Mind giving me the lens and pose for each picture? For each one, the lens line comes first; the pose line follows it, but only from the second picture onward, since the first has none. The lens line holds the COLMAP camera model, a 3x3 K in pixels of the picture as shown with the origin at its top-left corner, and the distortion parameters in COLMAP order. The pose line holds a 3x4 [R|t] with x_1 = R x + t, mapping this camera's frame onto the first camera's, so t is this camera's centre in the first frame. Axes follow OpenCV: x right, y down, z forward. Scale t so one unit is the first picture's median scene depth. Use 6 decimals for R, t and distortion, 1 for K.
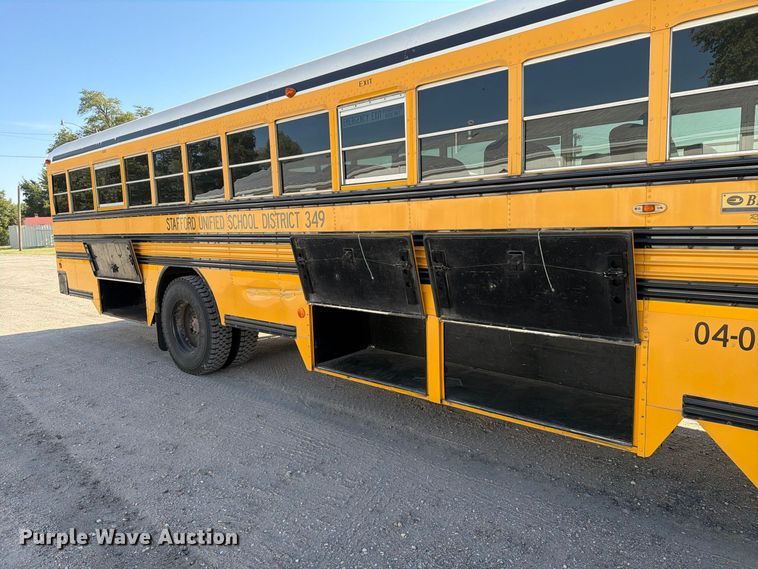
lens RADIAL K [[530.1, 0, 383.2], [0, 530.1, 283.8], [0, 0, 1]] dist [0.026508, -0.004090]
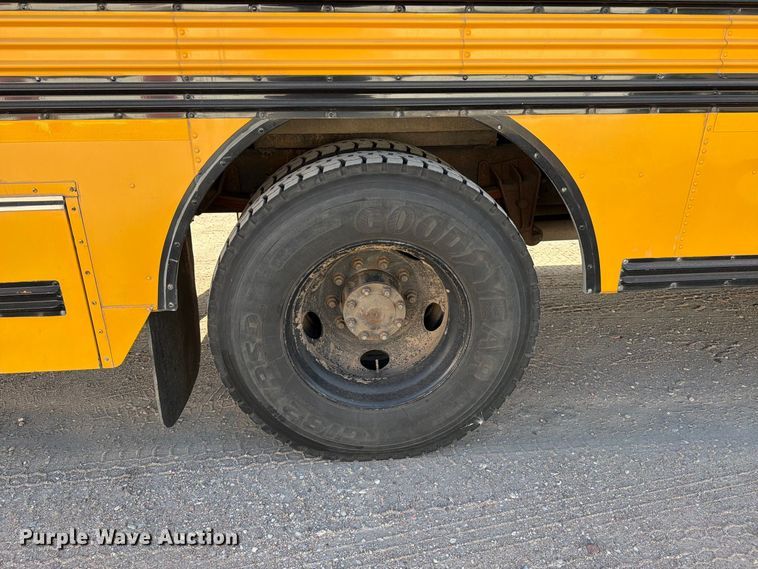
lens RADIAL K [[530.1, 0, 383.2], [0, 530.1, 283.8], [0, 0, 1]] dist [0.026508, -0.004090]
pose [[0.682053, -0.225079, 0.695804, -0.568737], [0.078026, 0.968425, 0.236782, -0.014167], [-0.727128, -0.107207, 0.678079, 0.791281]]
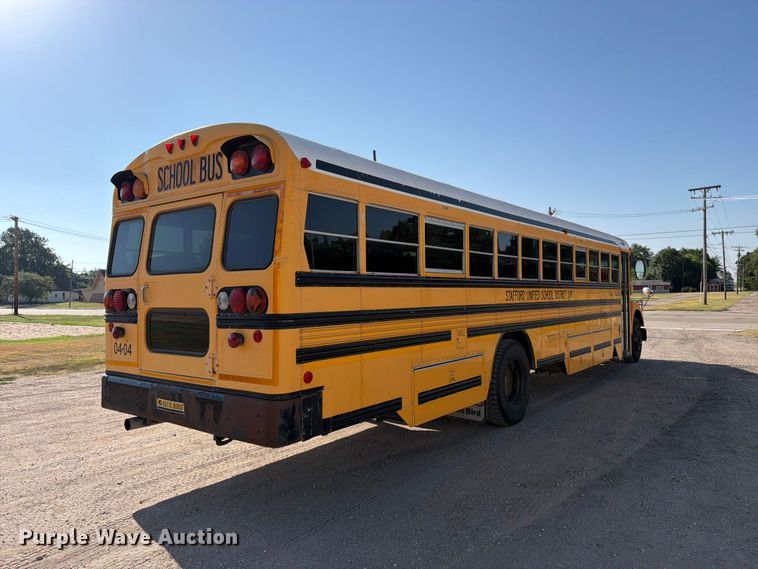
lens RADIAL K [[530.1, 0, 383.2], [0, 530.1, 283.8], [0, 0, 1]] dist [0.026508, -0.004090]
pose [[-0.076463, 0.064262, 0.994999, -1.517925], [0.146478, 0.987817, -0.052542, -0.116251], [-0.986254, 0.141728, -0.084944, 1.352203]]
